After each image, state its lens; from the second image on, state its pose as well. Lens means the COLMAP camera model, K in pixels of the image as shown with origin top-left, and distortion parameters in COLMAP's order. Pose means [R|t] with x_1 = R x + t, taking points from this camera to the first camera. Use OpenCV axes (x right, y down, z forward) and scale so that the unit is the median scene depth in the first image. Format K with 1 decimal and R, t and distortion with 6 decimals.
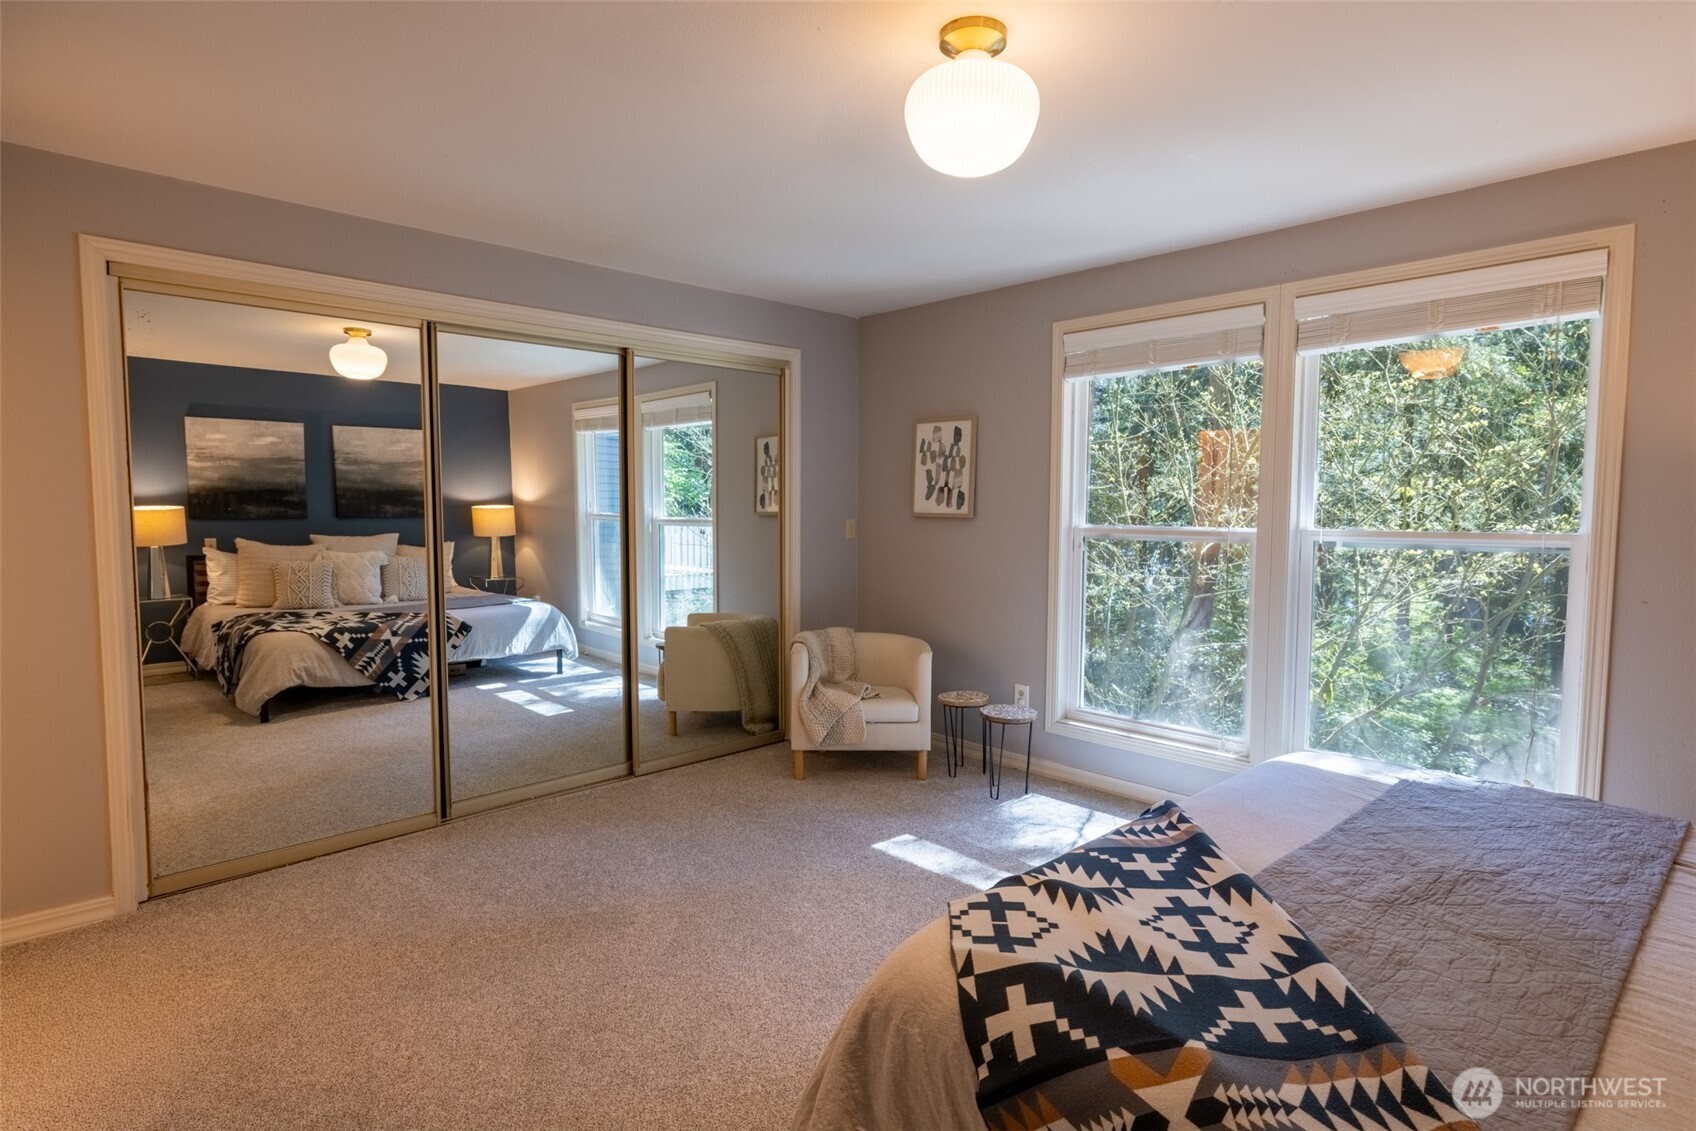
lens RADIAL K [[896.1, 0, 848.0], [0, 896.1, 565.5], [0, 0, 1]] dist [-0.000707, -0.000153]
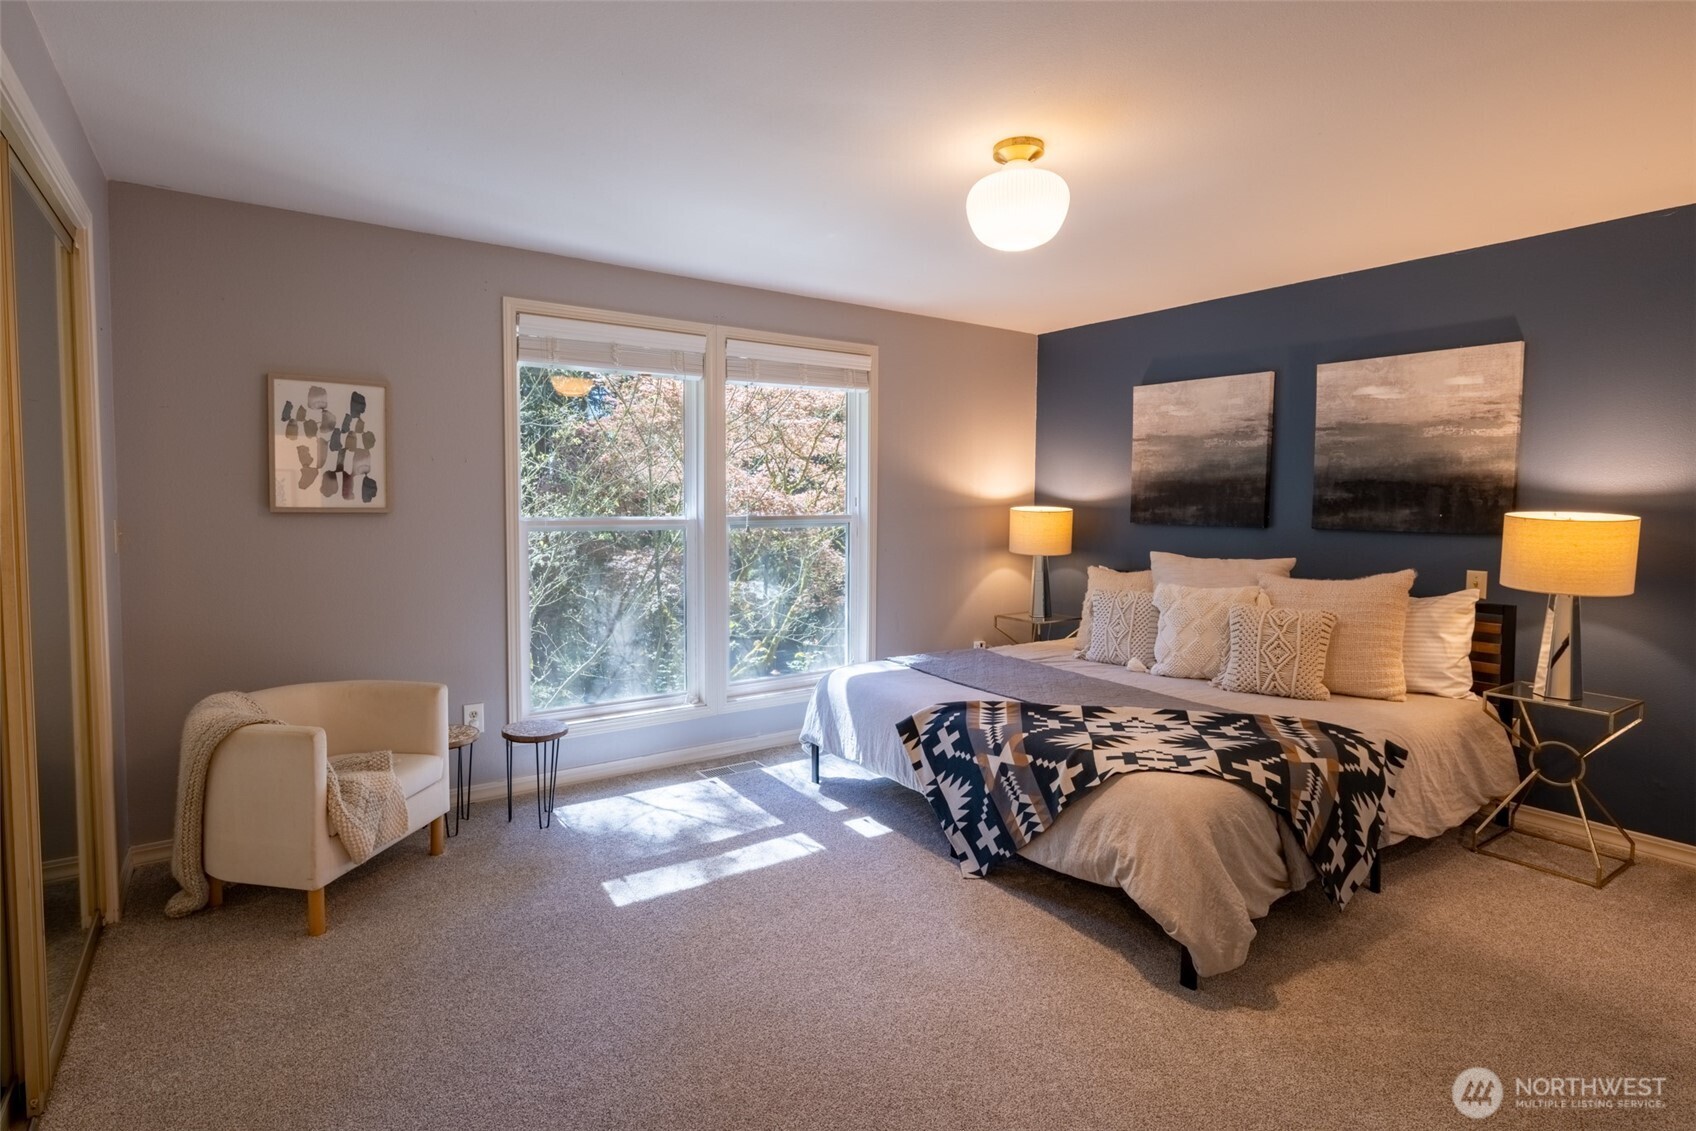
lens RADIAL K [[839.3, 0, 843.5], [0, 839.3, 554.1], [0, 0, 1]] dist [-0.020968, 0.000070]
pose [[0.155071, -0.058425, 0.986174, -0.519100], [0.064316, 0.996729, 0.048937, -0.027180], [-0.985807, 0.055838, 0.158322, 0.494659]]
